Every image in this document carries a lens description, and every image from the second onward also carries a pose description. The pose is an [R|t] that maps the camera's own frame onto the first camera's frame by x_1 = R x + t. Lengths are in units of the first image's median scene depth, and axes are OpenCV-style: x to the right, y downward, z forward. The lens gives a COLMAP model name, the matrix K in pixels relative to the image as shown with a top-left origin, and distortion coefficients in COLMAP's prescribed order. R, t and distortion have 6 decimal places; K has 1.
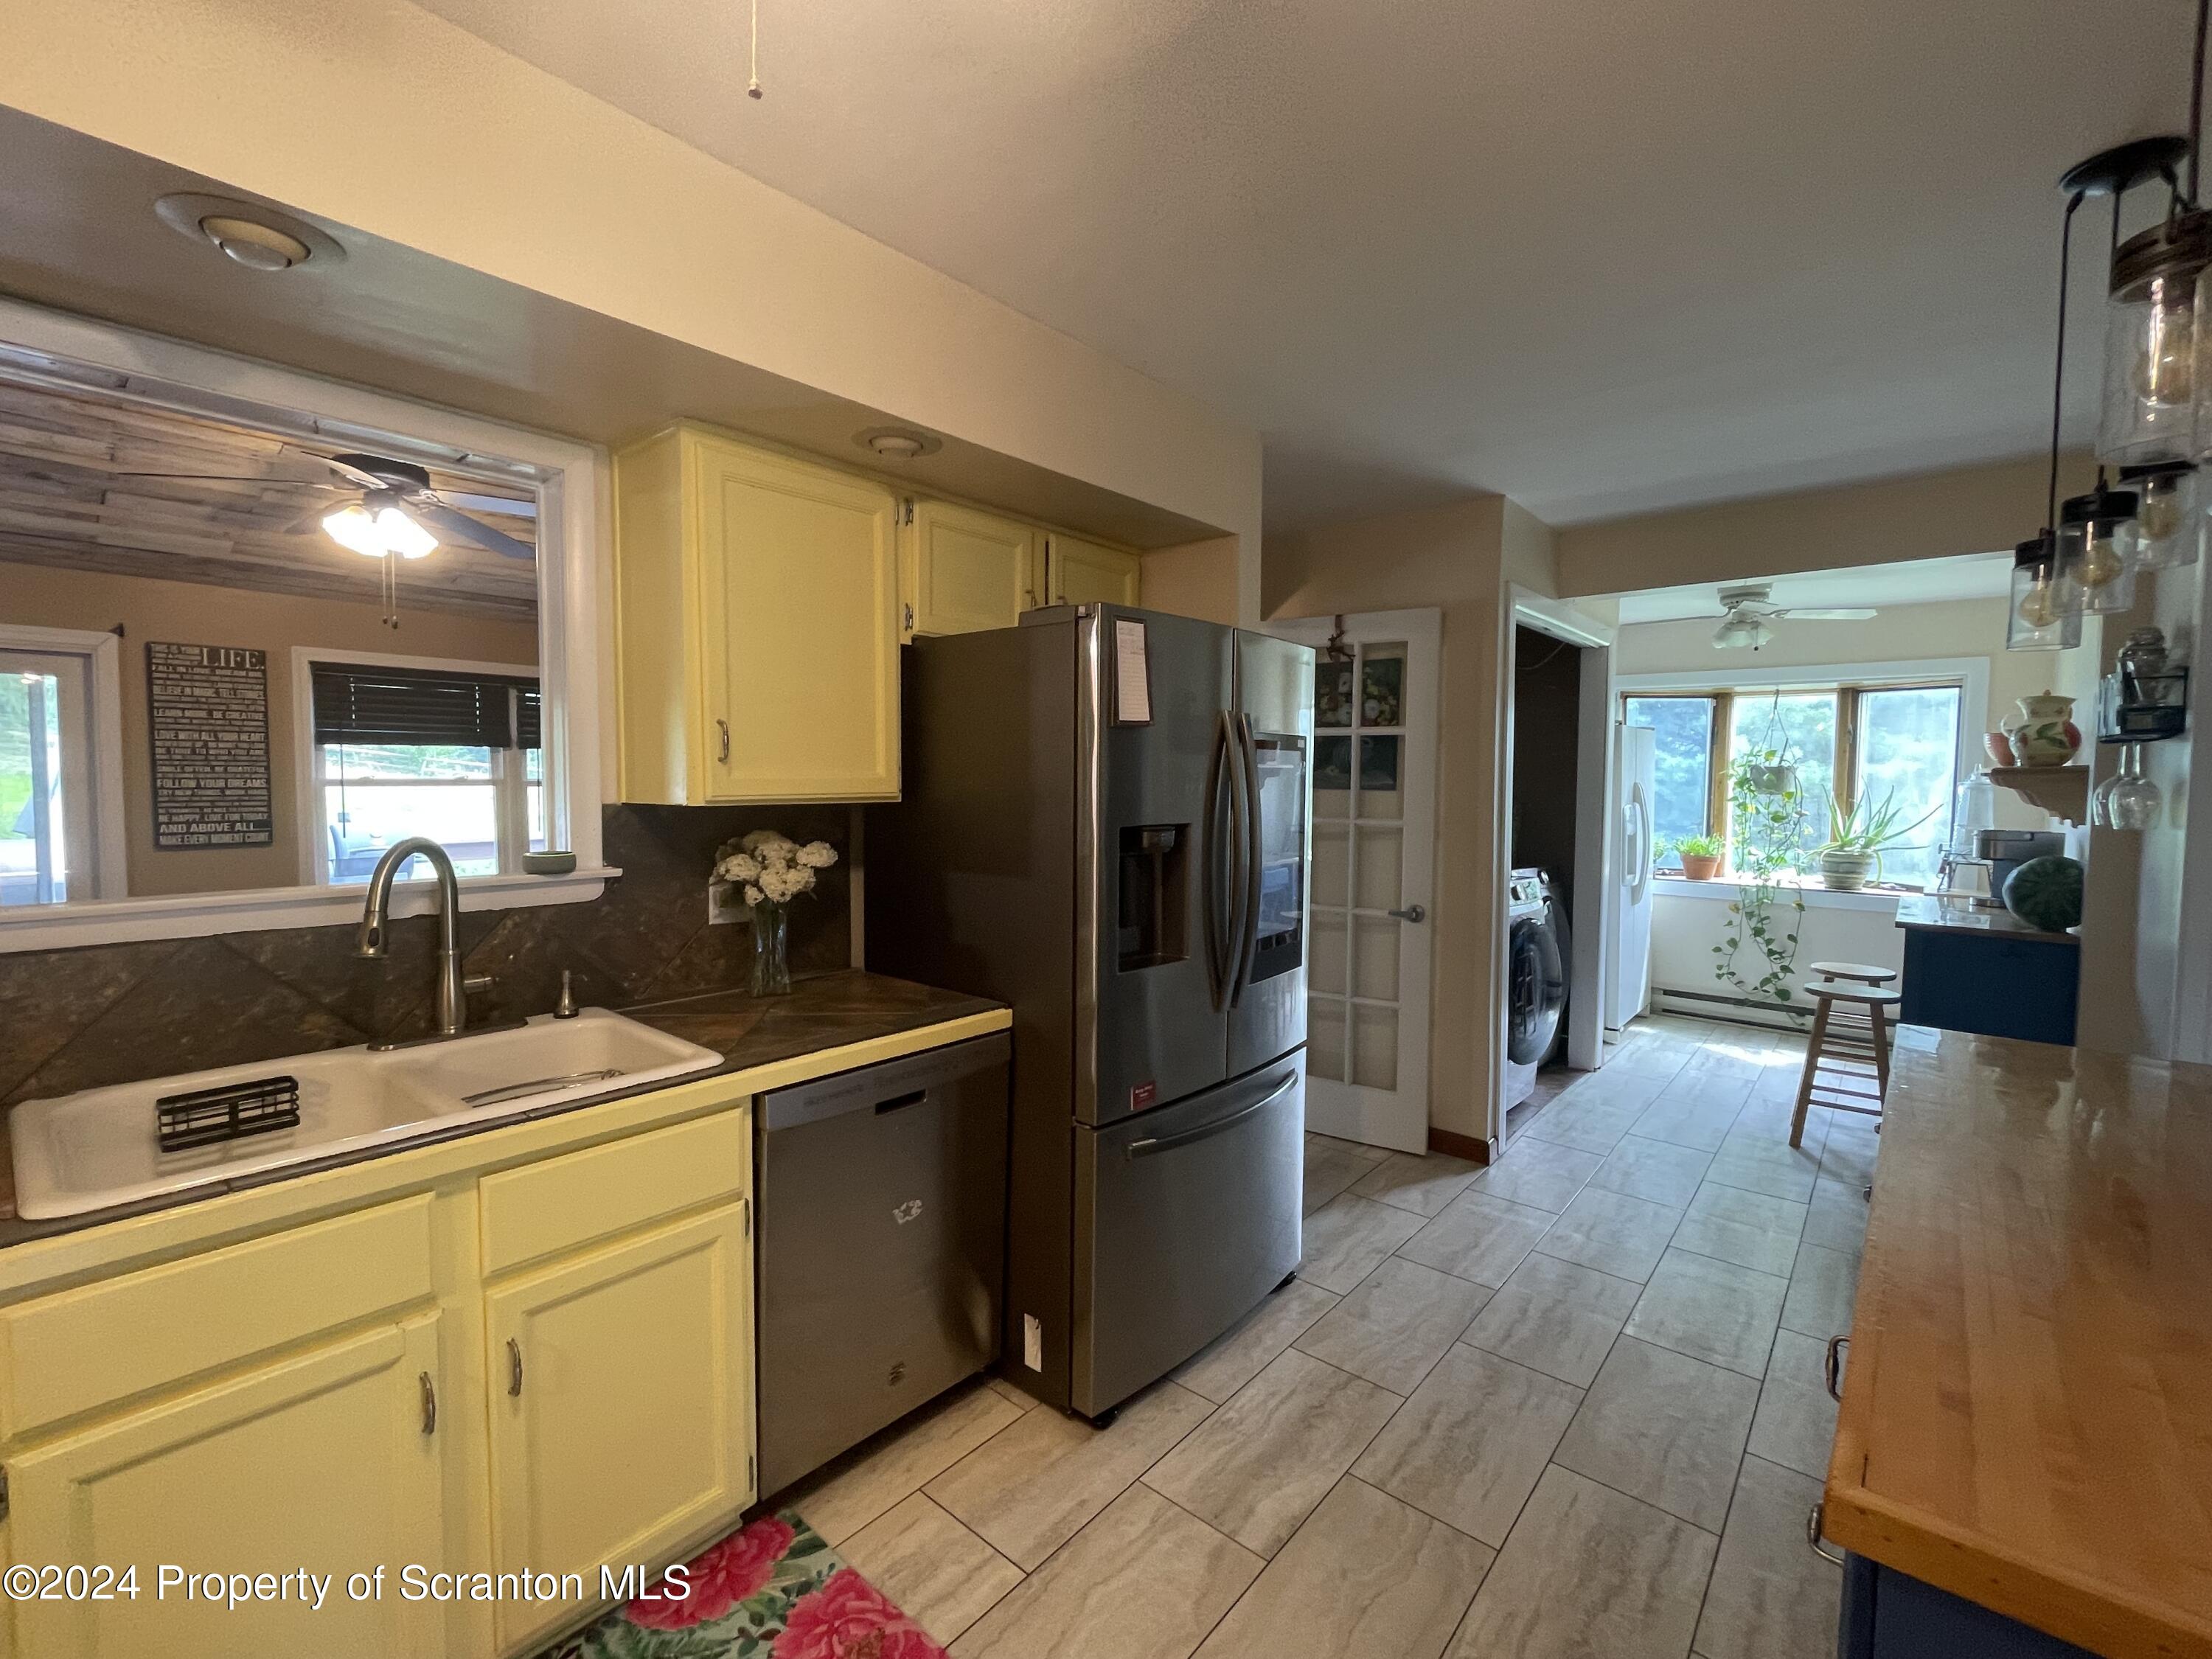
lens RADIAL K [[964.1, 0, 1105.5], [0, 964.1, 829.5], [0, 0, 1]] dist [-0.012333, -0.000919]
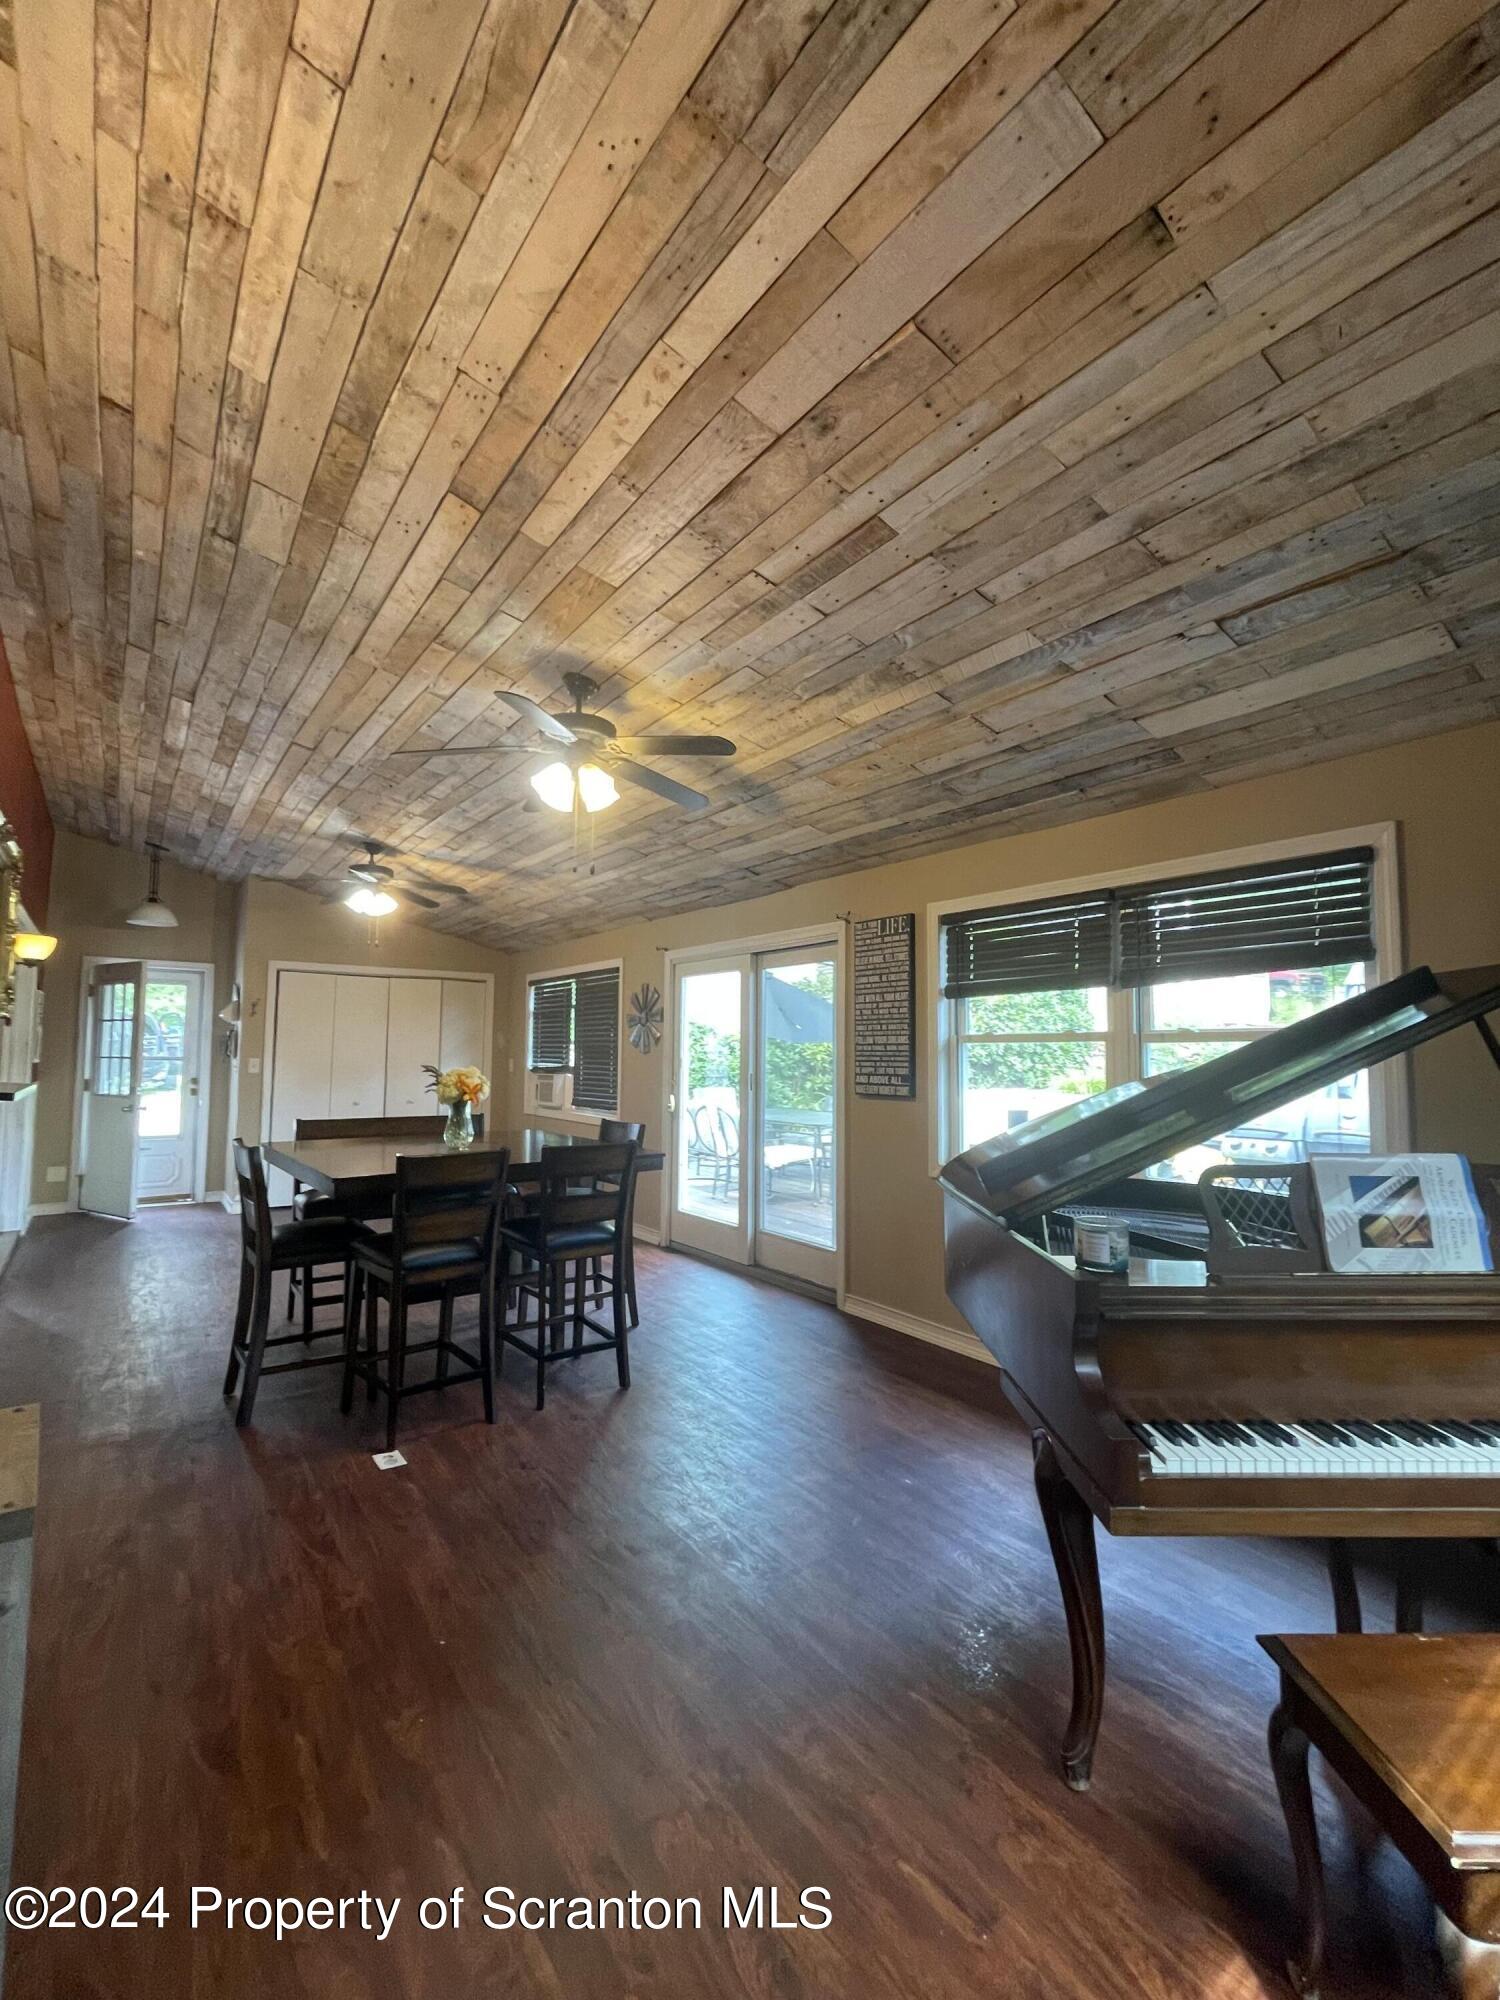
lens RADIAL K [[871.7, 0, 750.2], [0, 871.7, 998.8], [0, 0, 1]] dist [-0.012333, -0.000919]
pose [[-0.229648, -0.071654, -0.970633, 0.085576], [-0.054815, 0.996656, -0.060606, -0.025789], [0.971729, 0.039287, -0.232807, 1.072019]]
